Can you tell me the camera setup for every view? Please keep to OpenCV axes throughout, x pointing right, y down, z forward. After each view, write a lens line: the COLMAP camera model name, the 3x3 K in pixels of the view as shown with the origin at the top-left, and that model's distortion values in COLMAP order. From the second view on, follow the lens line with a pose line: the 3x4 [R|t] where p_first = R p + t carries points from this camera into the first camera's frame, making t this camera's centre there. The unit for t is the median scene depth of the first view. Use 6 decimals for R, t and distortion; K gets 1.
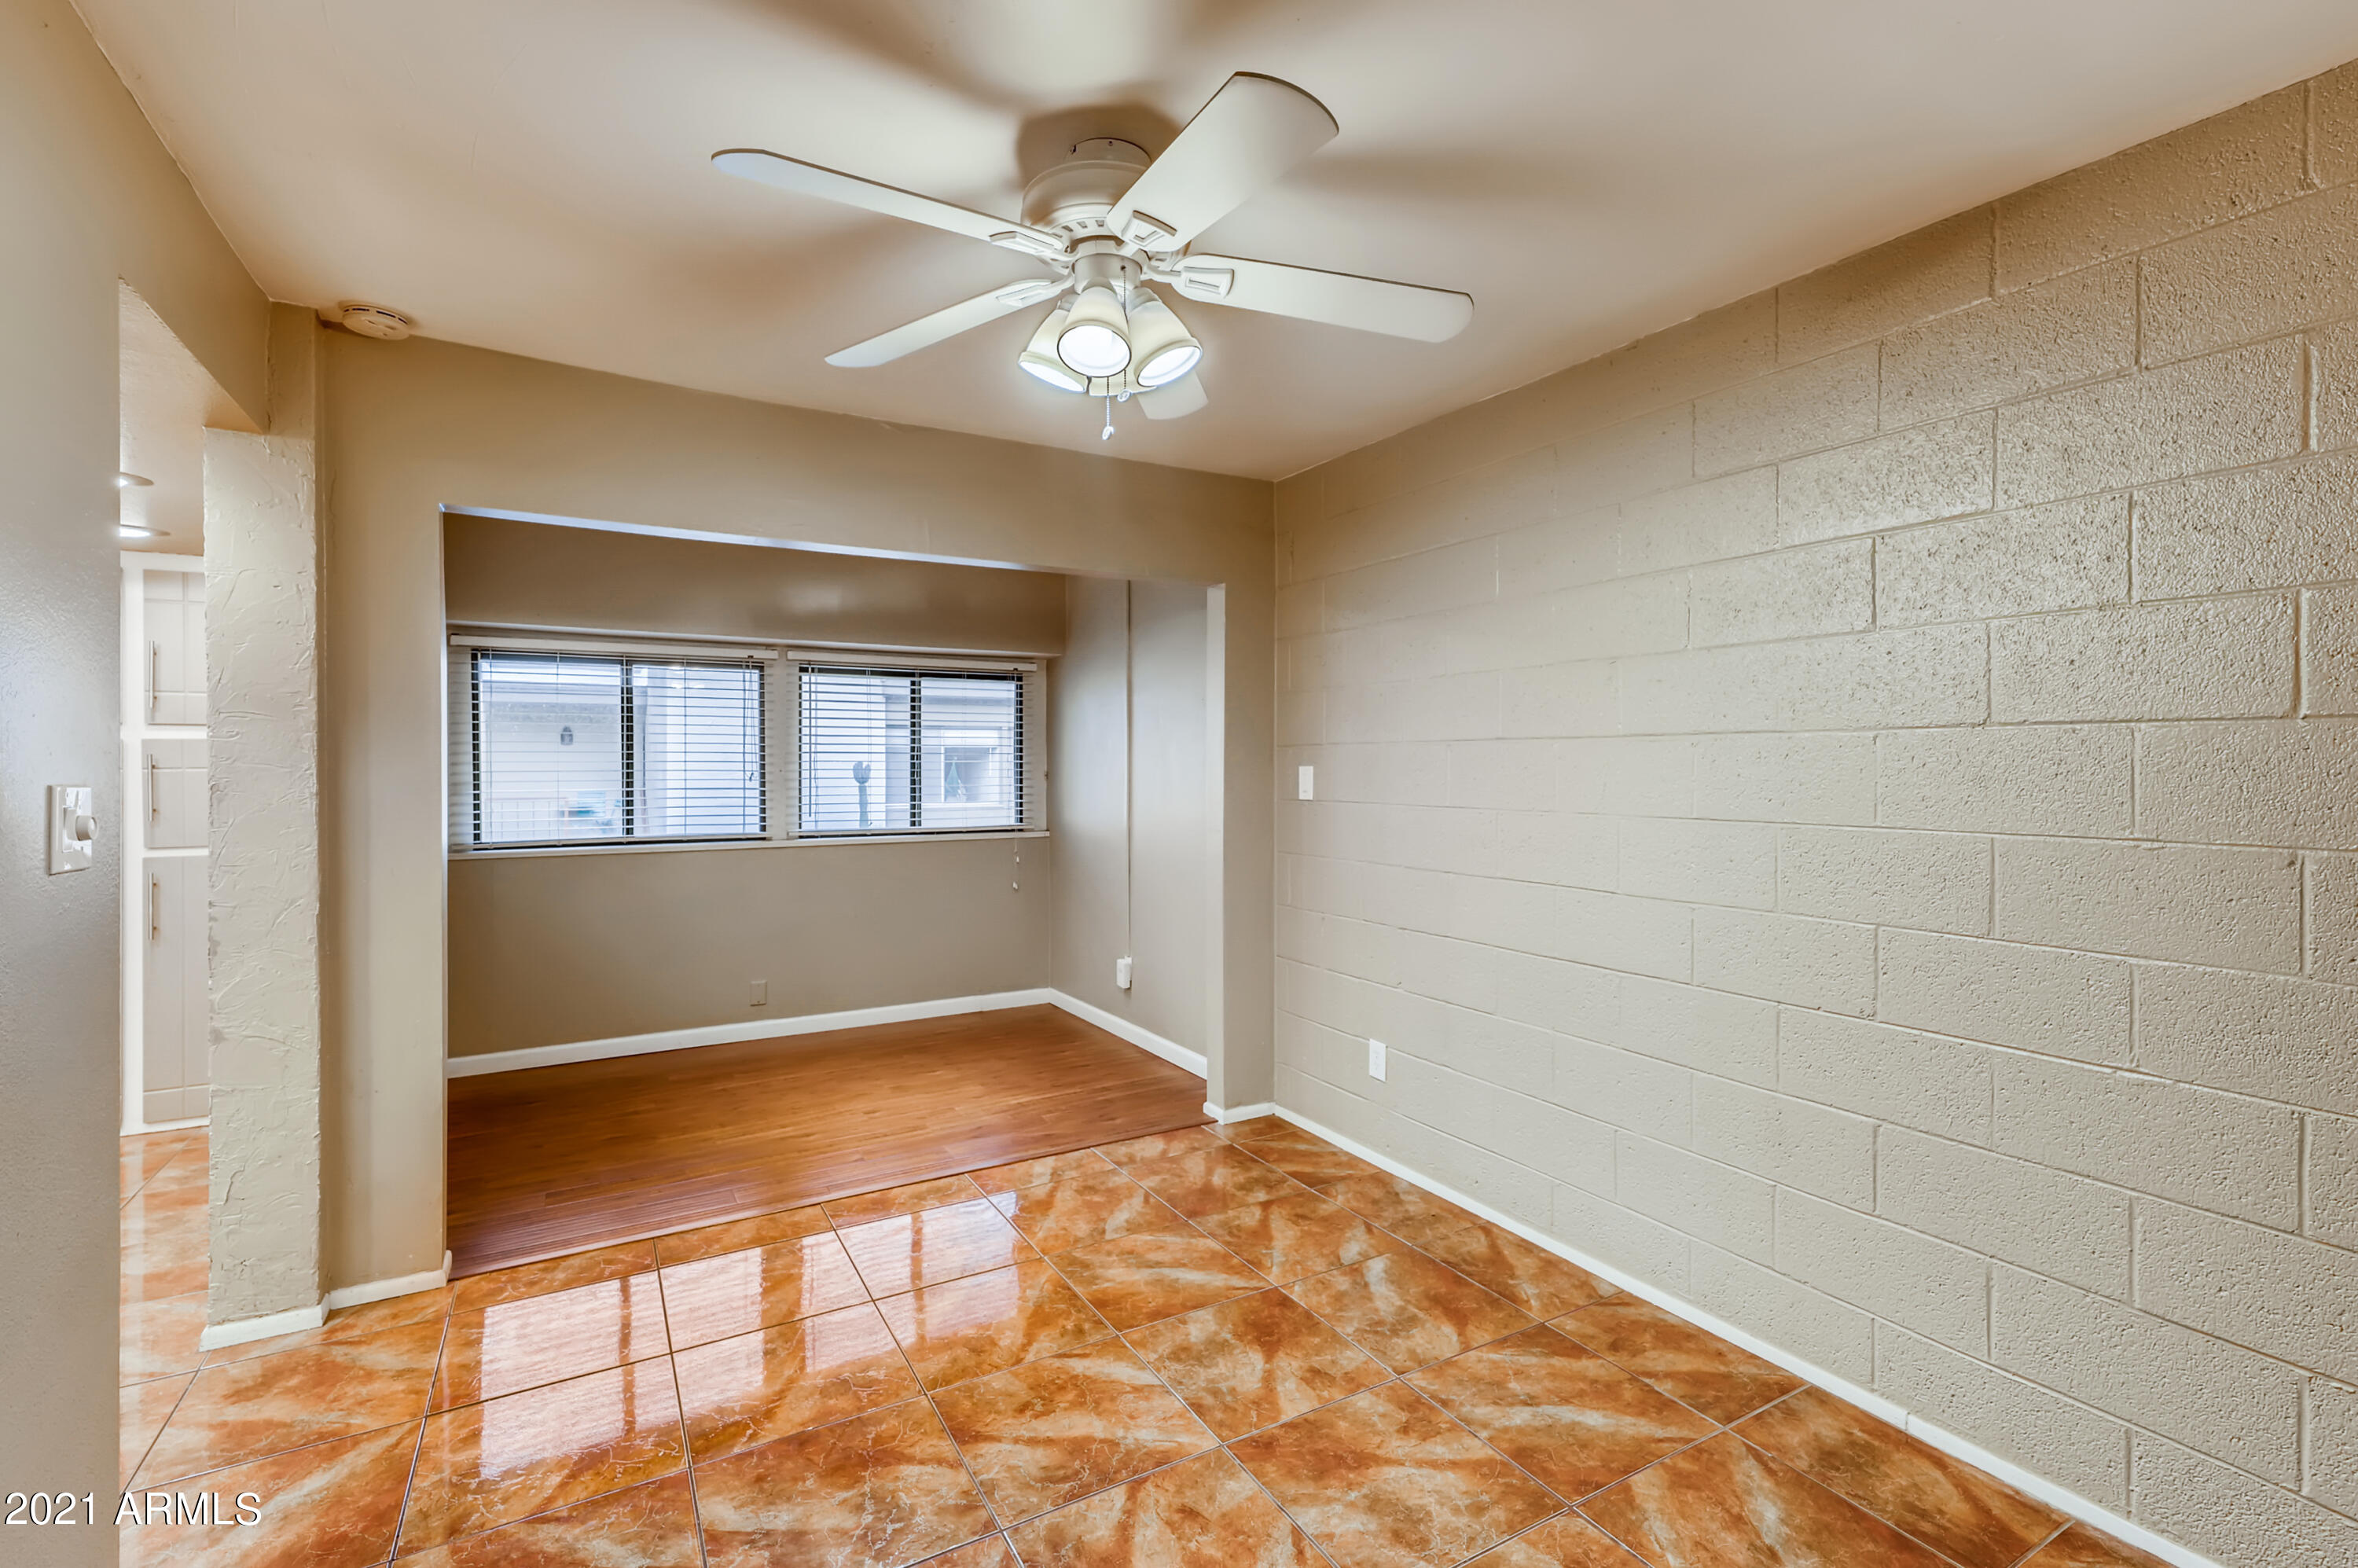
lens RADIAL K [[1048.1, 0, 1191.6], [0, 1048.1, 763.5], [0, 0, 1]] dist [0.004373, 0.000768]
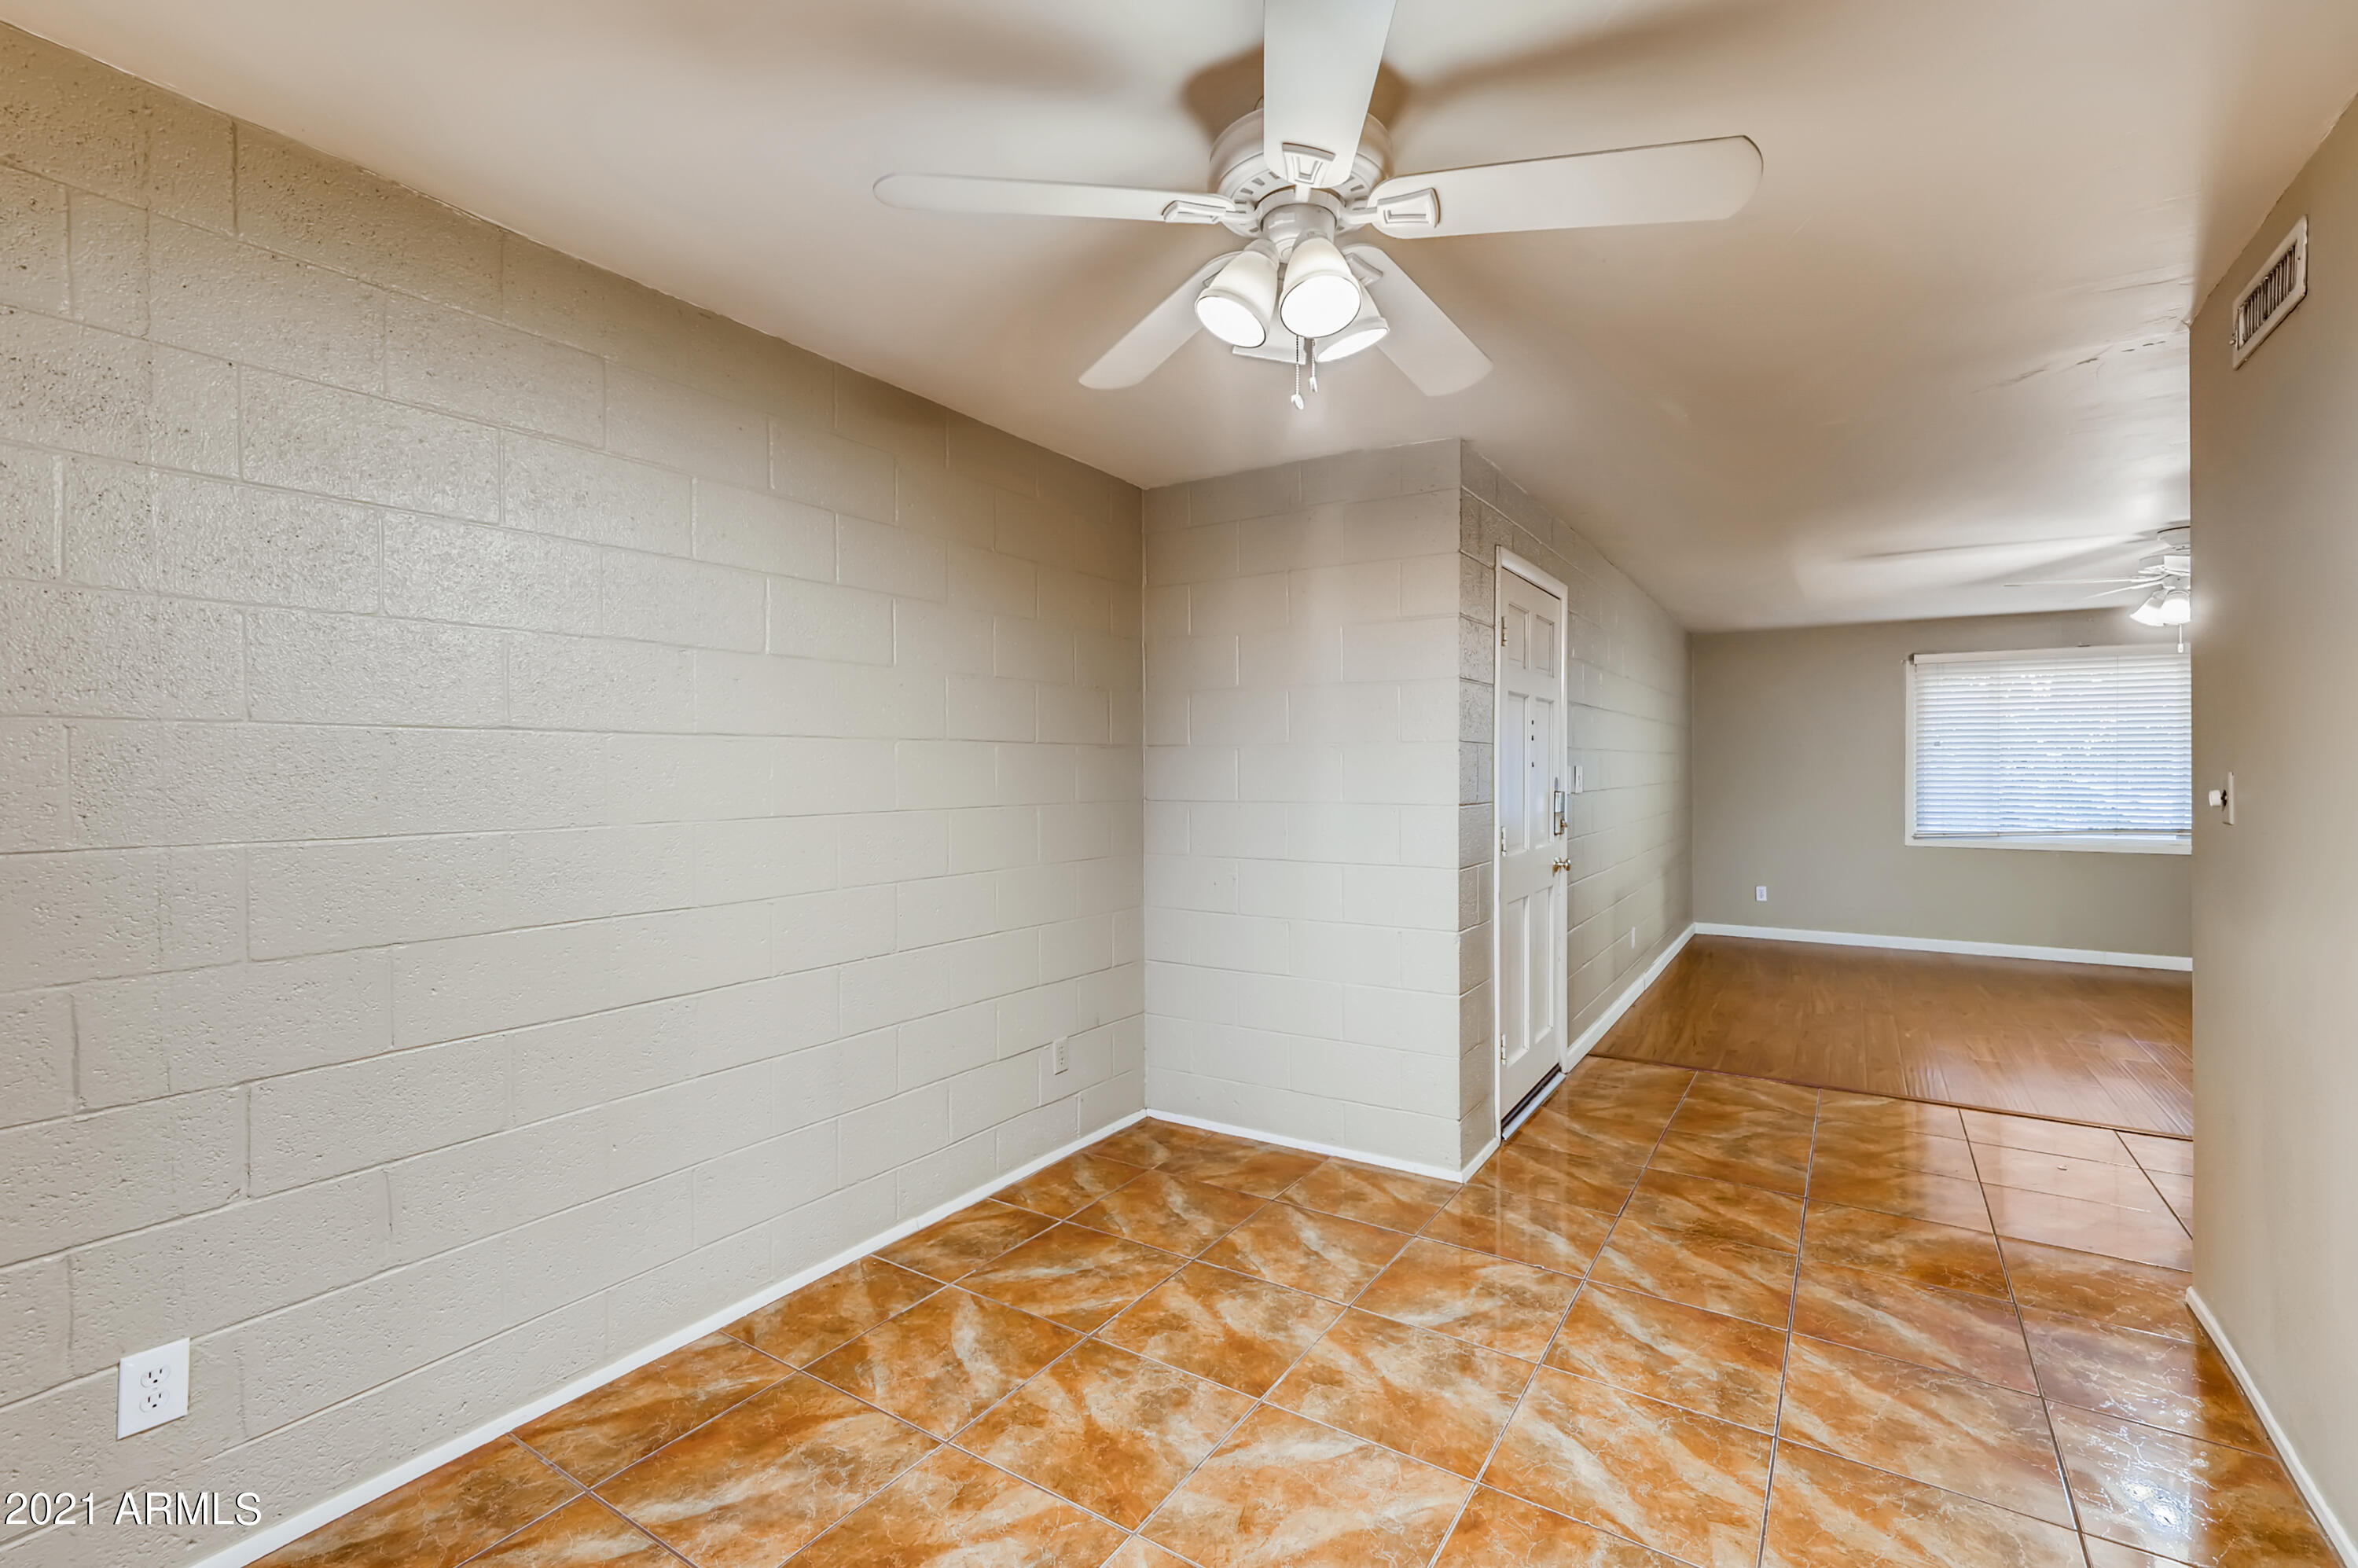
lens RADIAL K [[1048.1, 0, 1171.1], [0, 1048.1, 769.9], [0, 0, 1]] dist [0.004373, 0.000768]
pose [[-0.436207, -0.002835, 0.899842, -0.362214], [0.006426, 0.999960, 0.006265, 0.001641], [-0.899823, 0.008516, -0.436172, 0.630680]]
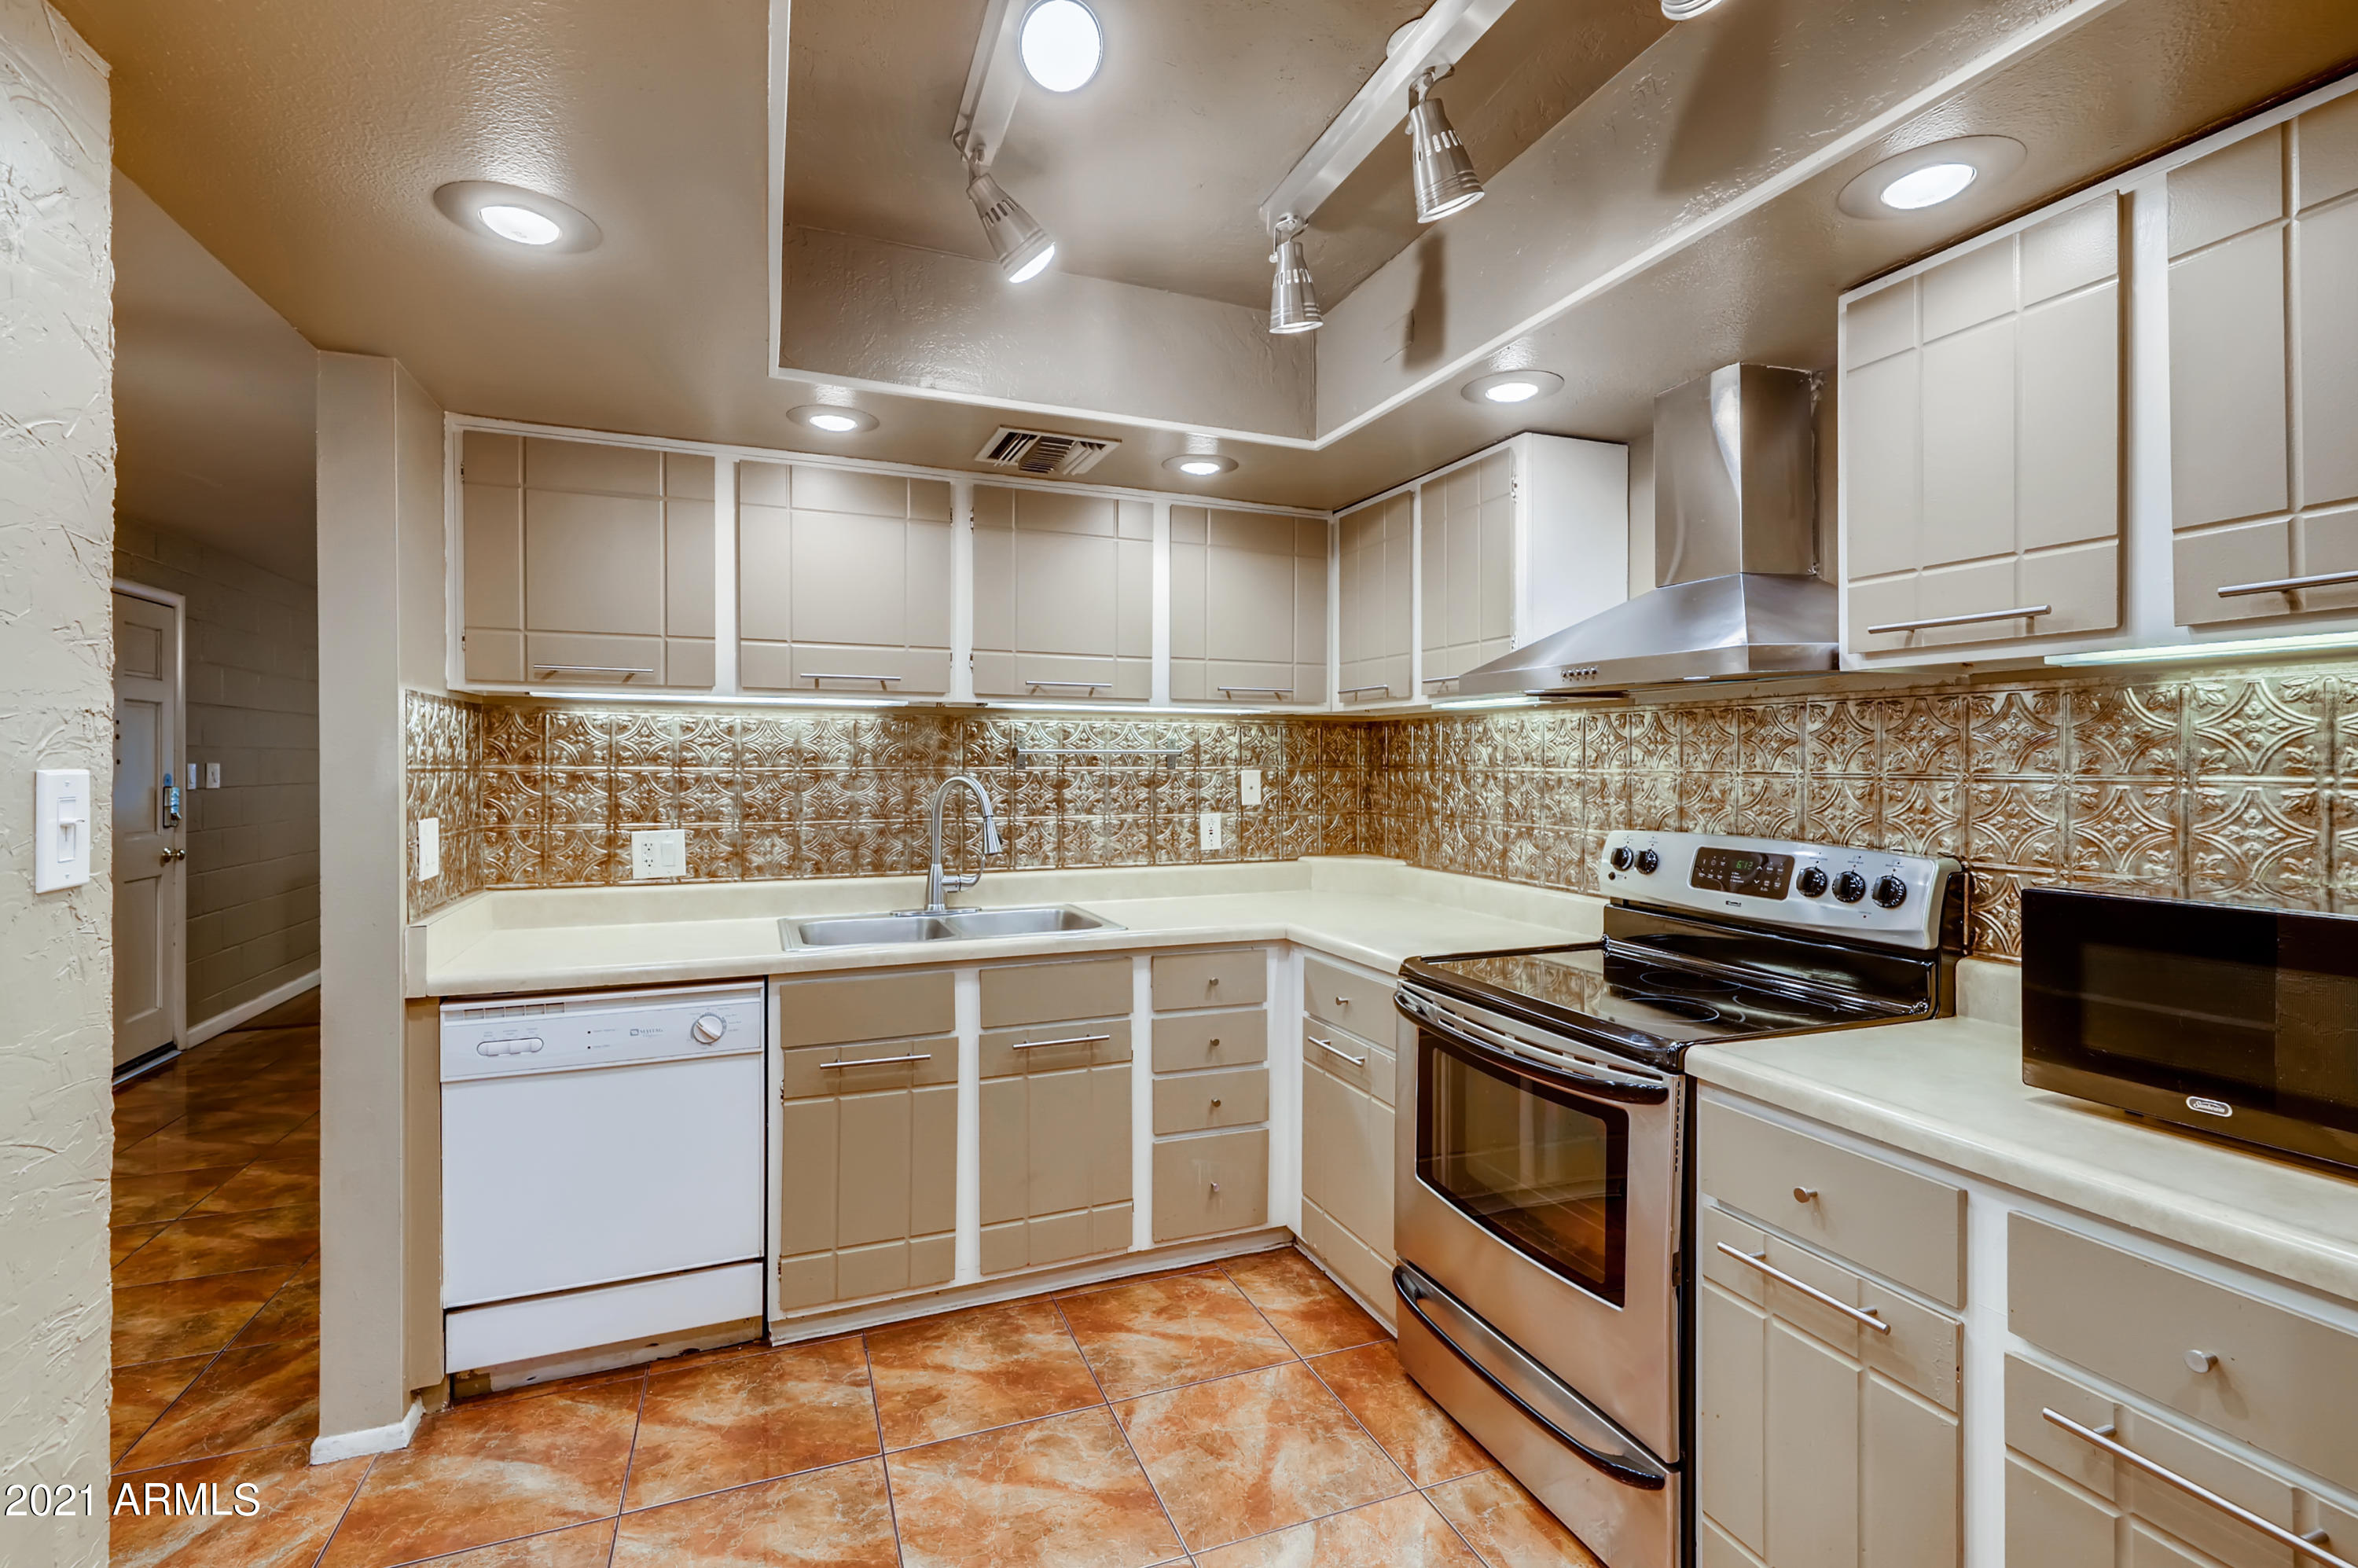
lens RADIAL K [[1048.1, 0, 1179.1], [0, 1048.1, 773.4], [0, 0, 1]] dist [0.004373, 0.000768]
pose [[-0.987017, -0.003008, 0.160588, -0.815047], [-0.001324, 0.999943, 0.010593, 0.003836], [-0.160611, 0.010243, -0.986965, 0.757824]]
